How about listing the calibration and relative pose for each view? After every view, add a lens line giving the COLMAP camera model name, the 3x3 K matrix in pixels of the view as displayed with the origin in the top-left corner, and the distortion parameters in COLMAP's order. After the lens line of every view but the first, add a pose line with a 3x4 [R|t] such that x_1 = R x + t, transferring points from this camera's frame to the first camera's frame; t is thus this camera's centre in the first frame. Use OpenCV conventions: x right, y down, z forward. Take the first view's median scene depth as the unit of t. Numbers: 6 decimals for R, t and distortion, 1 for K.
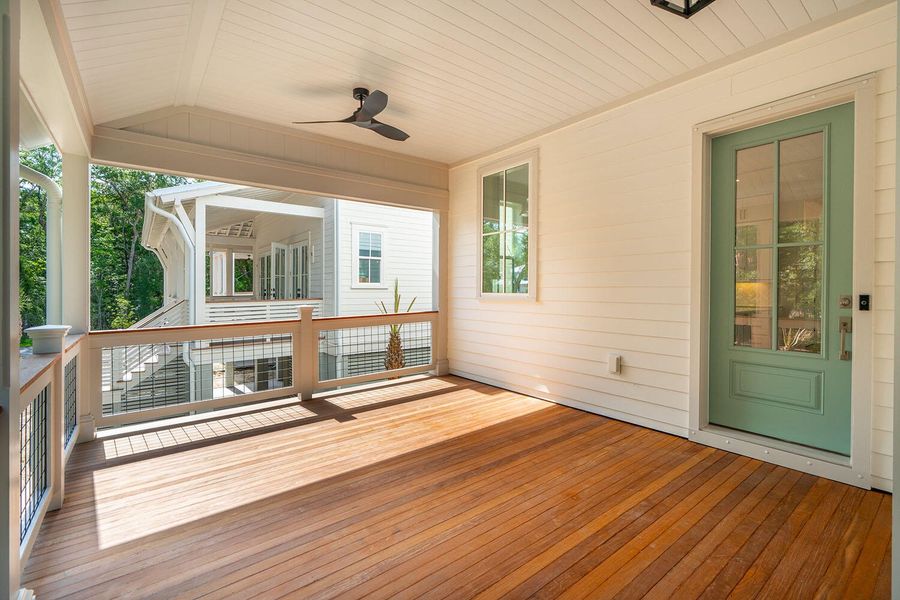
lens RADIAL K [[407.2, 0, 449.3], [0, 407.2, 294.0], [0, 0, 1]] dist [0.000447, 0.000257]
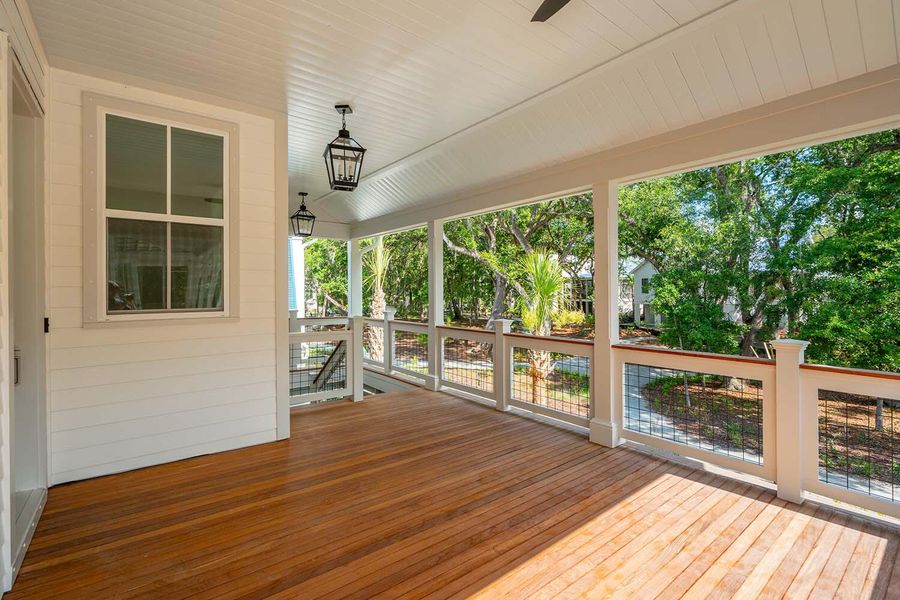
lens RADIAL K [[407.2, 0, 455.5], [0, 407.2, 294.8], [0, 0, 1]] dist [0.000447, 0.000257]
pose [[-0.999894, 0.004377, -0.013889, -0.017390], [0.004096, 0.999788, 0.020162, -0.050601], [0.013975, 0.020103, -0.999700, 1.416481]]
